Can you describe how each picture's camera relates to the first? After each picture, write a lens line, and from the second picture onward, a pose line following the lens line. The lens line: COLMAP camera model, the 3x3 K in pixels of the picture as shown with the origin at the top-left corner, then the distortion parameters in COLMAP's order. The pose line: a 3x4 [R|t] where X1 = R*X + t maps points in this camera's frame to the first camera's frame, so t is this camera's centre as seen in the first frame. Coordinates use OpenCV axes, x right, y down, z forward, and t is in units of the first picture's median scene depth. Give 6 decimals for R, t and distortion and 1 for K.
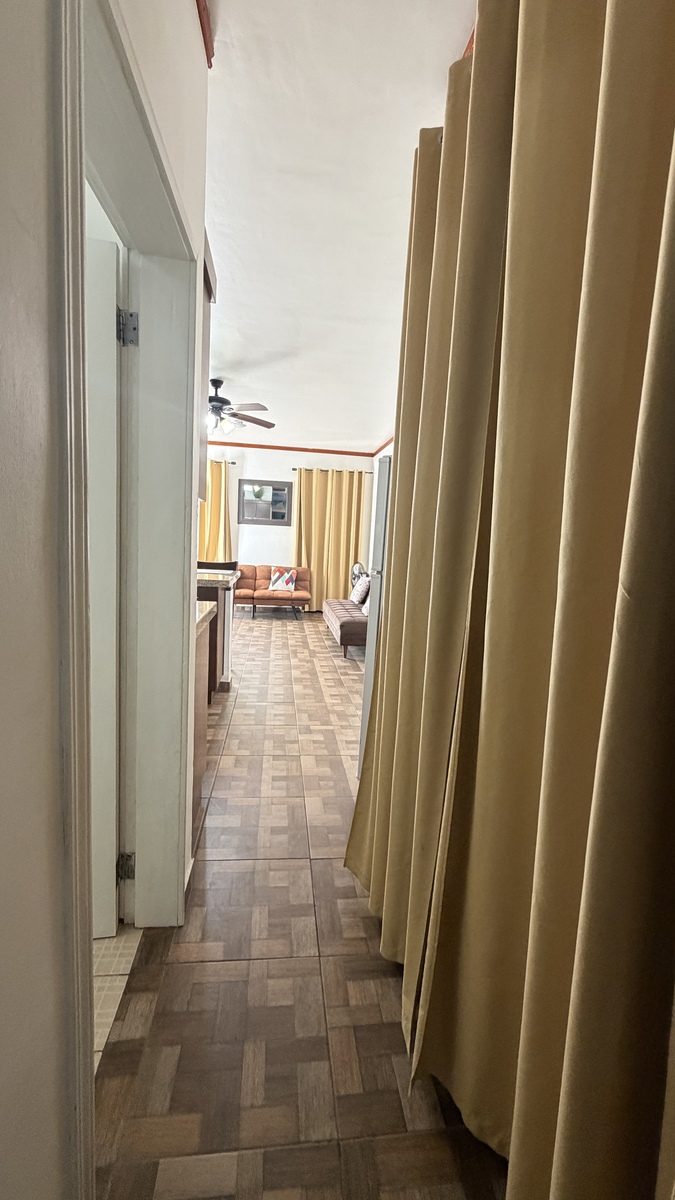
lens RADIAL K [[471.7, 0, 335.6], [0, 471.7, 595.0], [0, 0, 1]] dist [-0.010313, 0.001630]
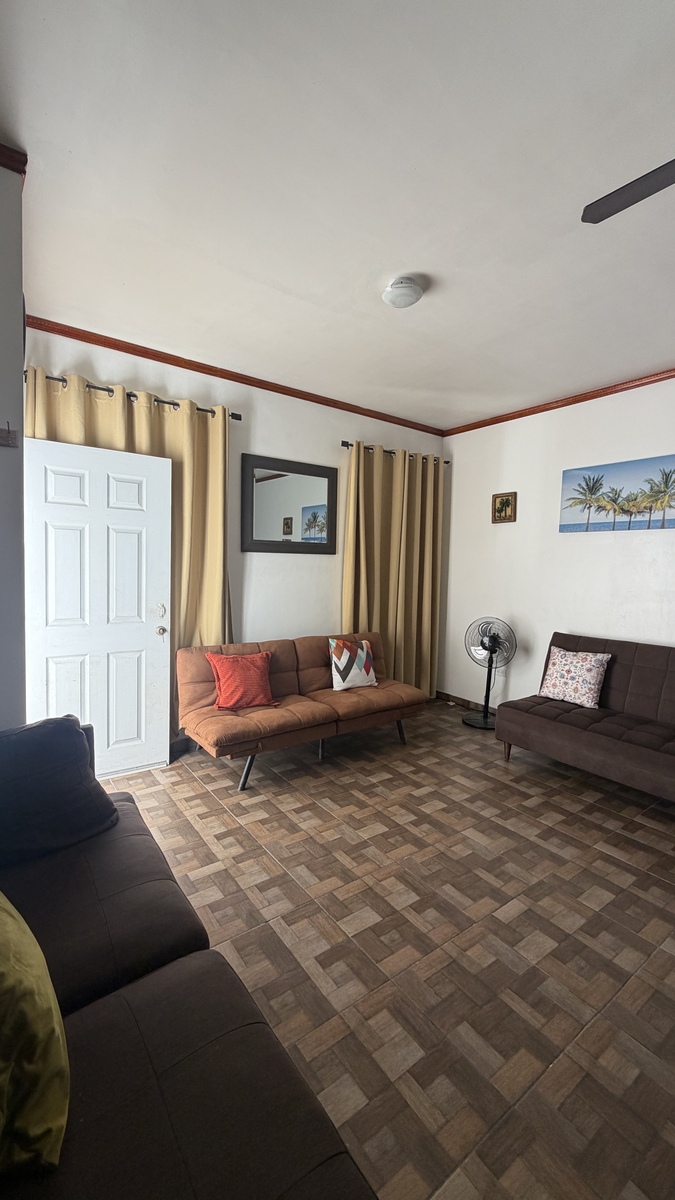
lens RADIAL K [[471.7, 0, 334.1], [0, 471.7, 598.7], [0, 0, 1]] dist [-0.010313, 0.001630]
pose [[0.875330, -0.065503, 0.479069, -0.394266], [0.075878, 0.997114, -0.002304, -0.109738], [-0.477536, 0.038368, 0.877774, 0.627181]]
